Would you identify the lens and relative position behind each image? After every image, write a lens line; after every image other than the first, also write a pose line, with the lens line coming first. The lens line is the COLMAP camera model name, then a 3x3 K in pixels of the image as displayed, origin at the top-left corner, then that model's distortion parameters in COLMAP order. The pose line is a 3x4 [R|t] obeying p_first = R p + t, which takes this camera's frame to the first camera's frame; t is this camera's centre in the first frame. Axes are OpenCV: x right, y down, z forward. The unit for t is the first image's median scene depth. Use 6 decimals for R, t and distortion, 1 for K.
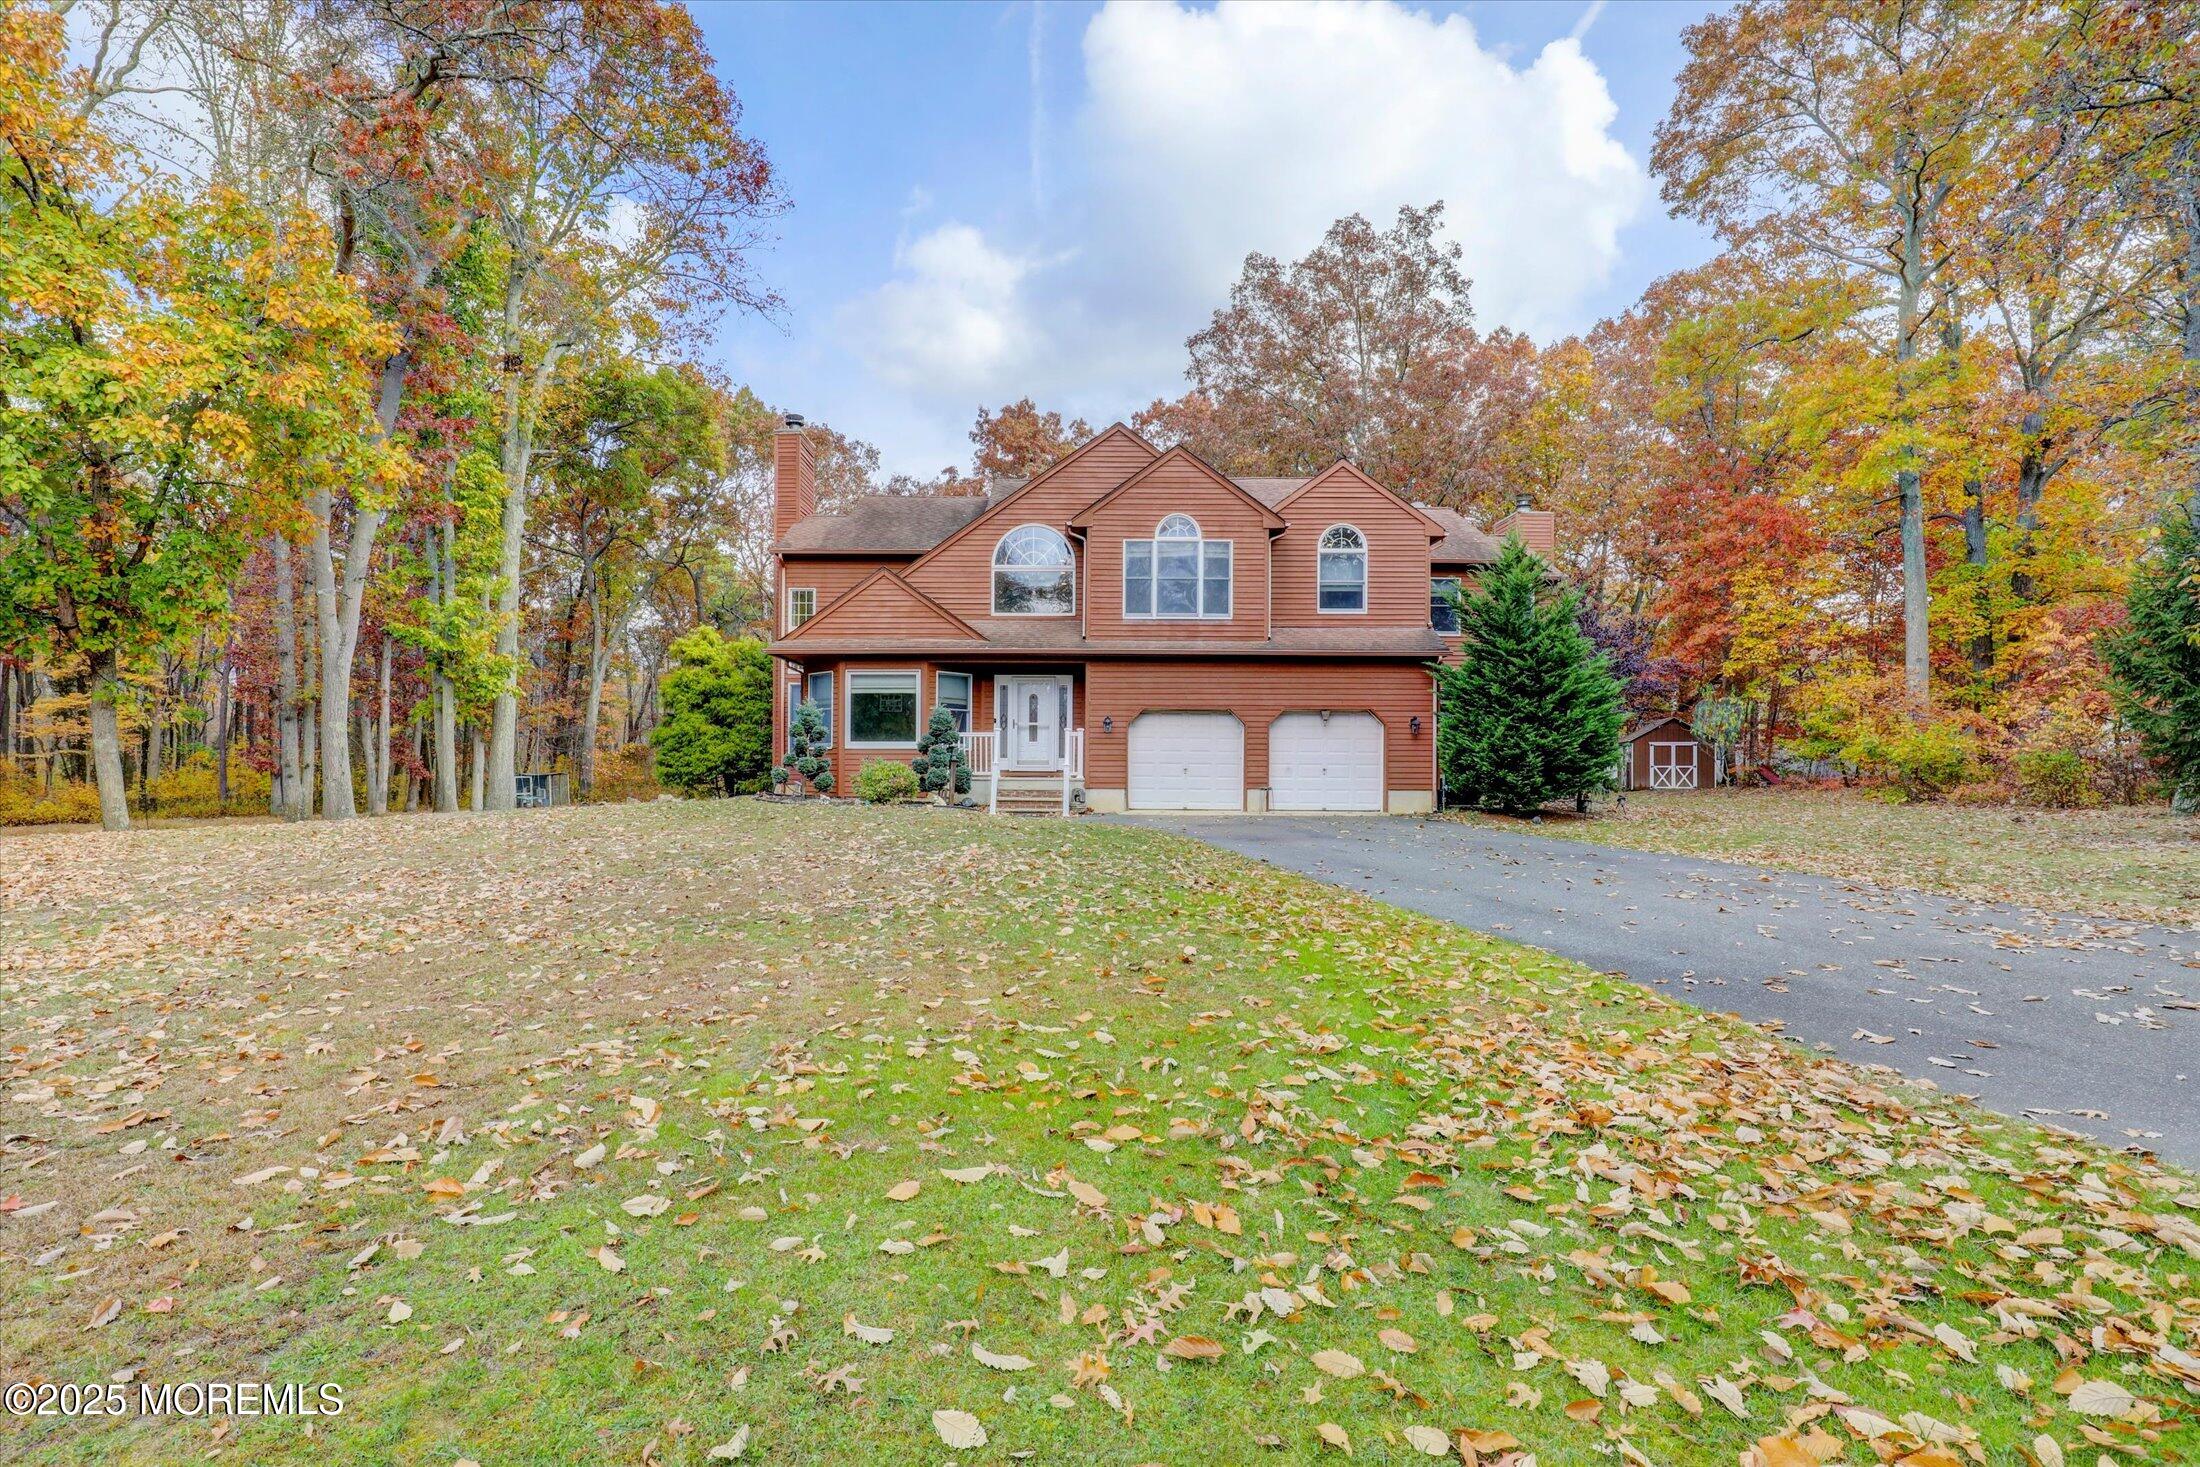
lens RADIAL K [[1003.3, 0, 1075.9], [0, 1003.3, 752.9], [0, 0, 1]] dist [-0.041499, -0.000086]
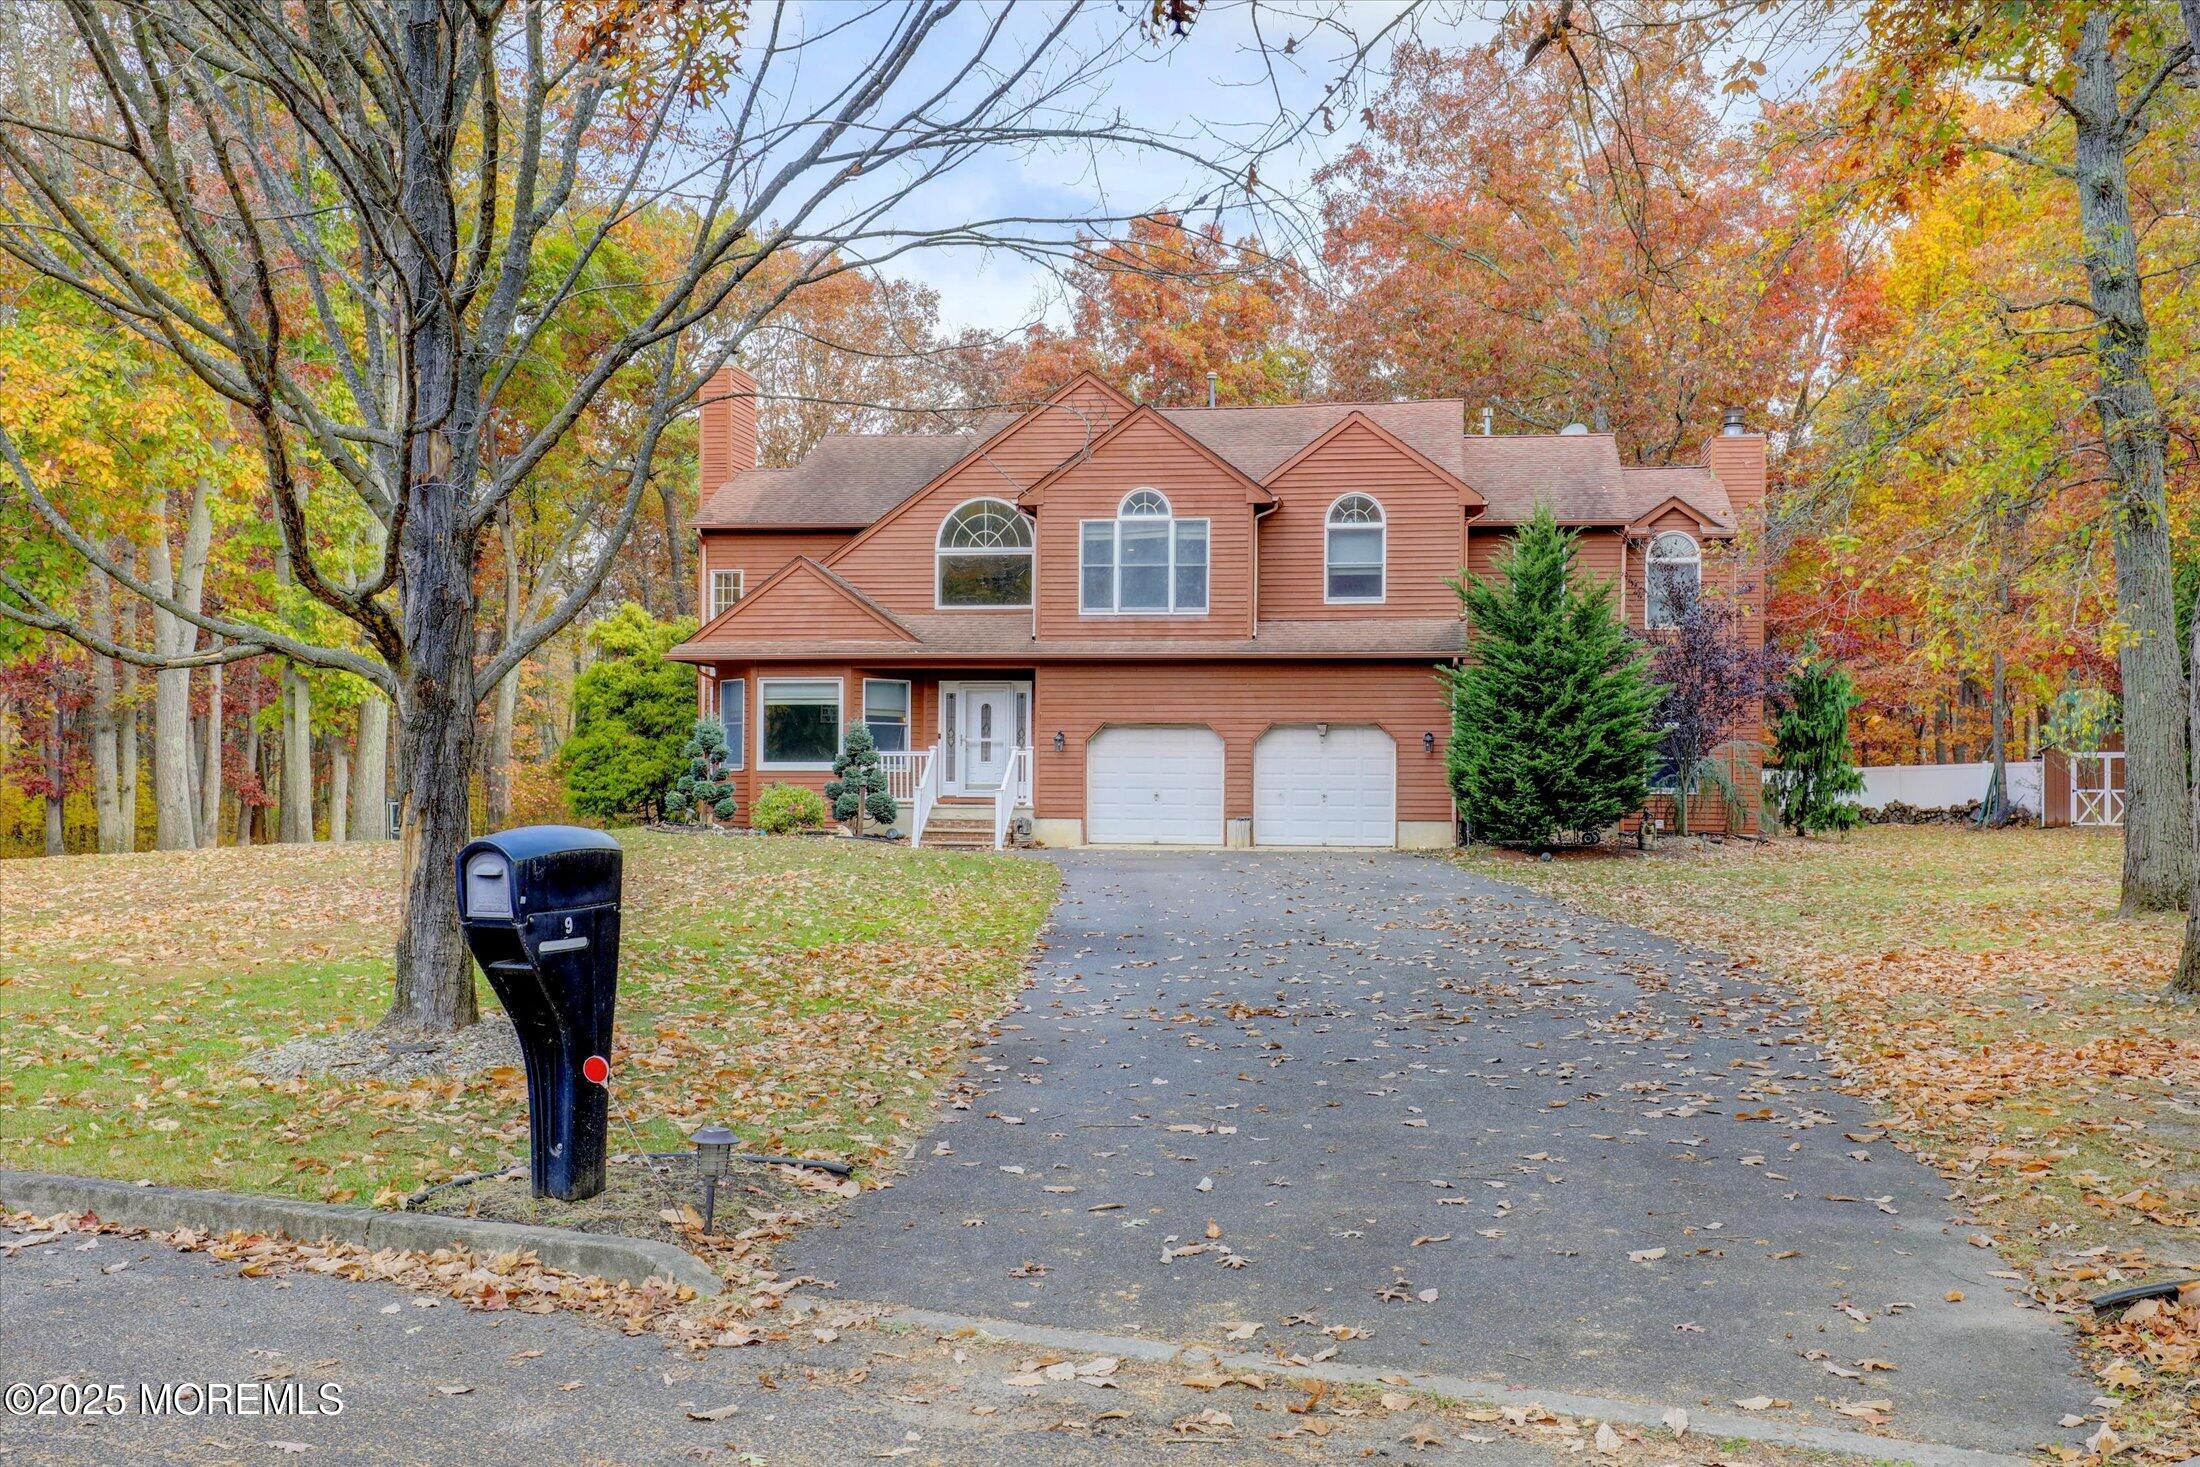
lens RADIAL K [[1634.4, 0, 1100.6], [0, 1634.4, 772.8], [0, 0, 1]] dist [0.006905, 0.000563]
pose [[0.994148, -0.000079, -0.108029, 0.204367], [0.000573, 0.999990, 0.004538, -0.008216], [0.108028, -0.004574, 0.994137, -0.340737]]
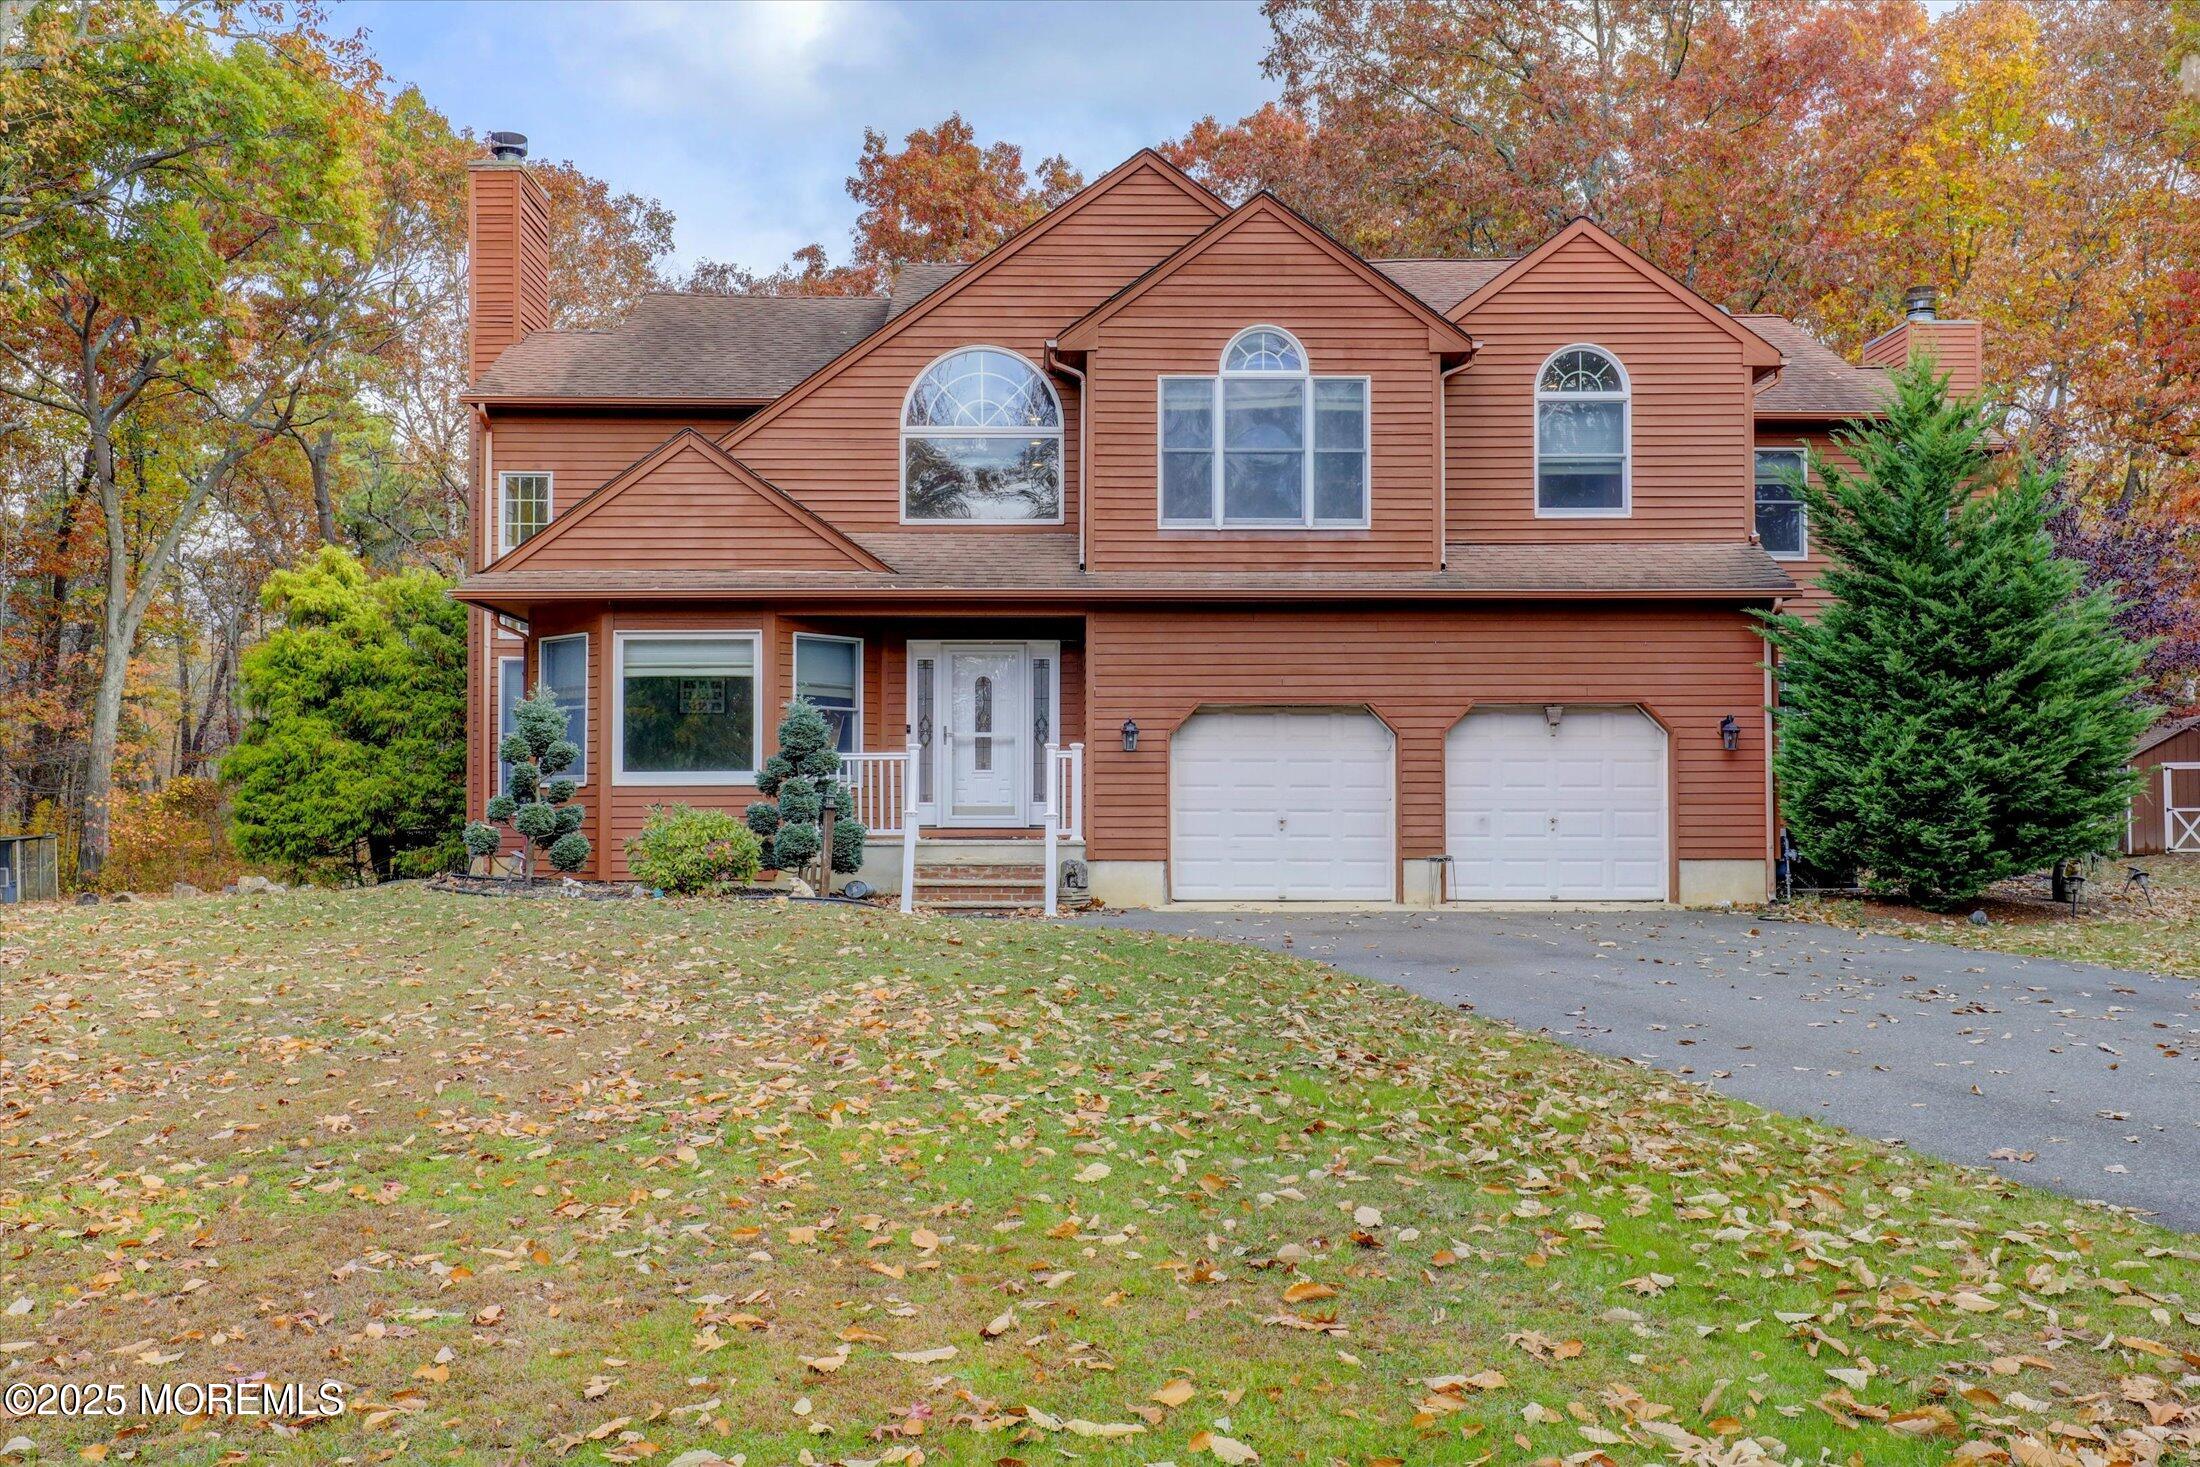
lens RADIAL K [[1898.8, 0, 1100.0], [0, 1898.8, 733.5], [0, 0, 1]] dist [0.007965, 0.019975]
pose [[0.999622, -0.005309, 0.026961, -0.009430], [0.006106, 0.999544, -0.029582, -0.000668], [-0.026792, 0.029736, 0.999199, 0.031085]]
